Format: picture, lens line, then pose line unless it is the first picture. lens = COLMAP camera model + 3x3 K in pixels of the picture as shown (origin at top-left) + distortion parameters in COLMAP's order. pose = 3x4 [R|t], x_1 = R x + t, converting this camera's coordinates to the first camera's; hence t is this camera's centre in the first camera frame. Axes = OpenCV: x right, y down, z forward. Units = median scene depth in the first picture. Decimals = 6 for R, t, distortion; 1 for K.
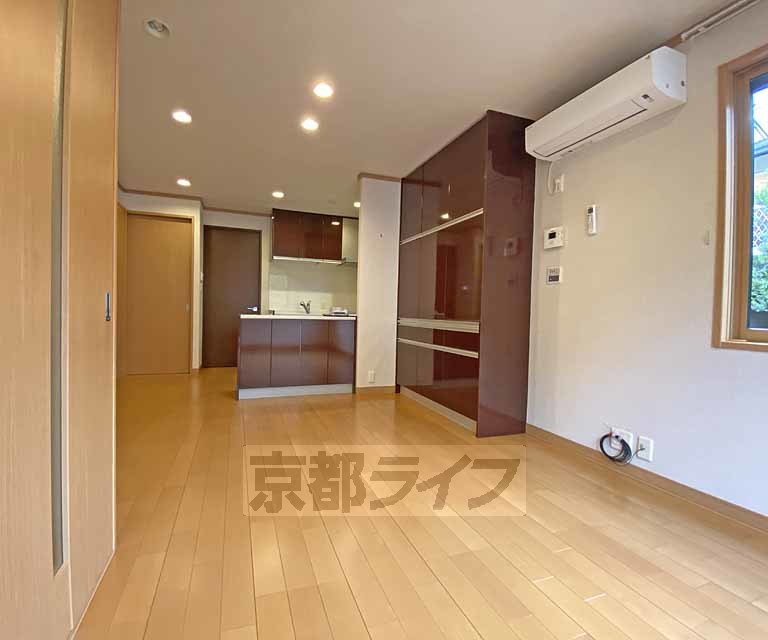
lens RADIAL K [[358.8, 0, 379.9], [0, 358.8, 317.4], [0, 0, 1]] dist [0.002454, -0.004838]
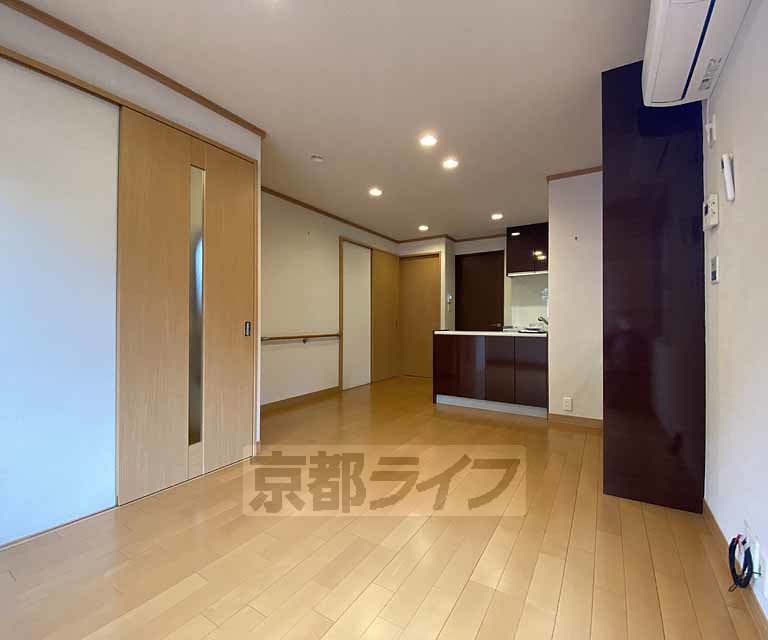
lens RADIAL K [[358.8, 0, 383.2], [0, 358.8, 319.6], [0, 0, 1]] dist [0.002454, -0.004838]
pose [[0.607081, -0.022405, -0.794324, 0.377228], [-0.005020, 0.999474, -0.032028, -0.006391], [0.794624, 0.023431, 0.606649, 0.114070]]
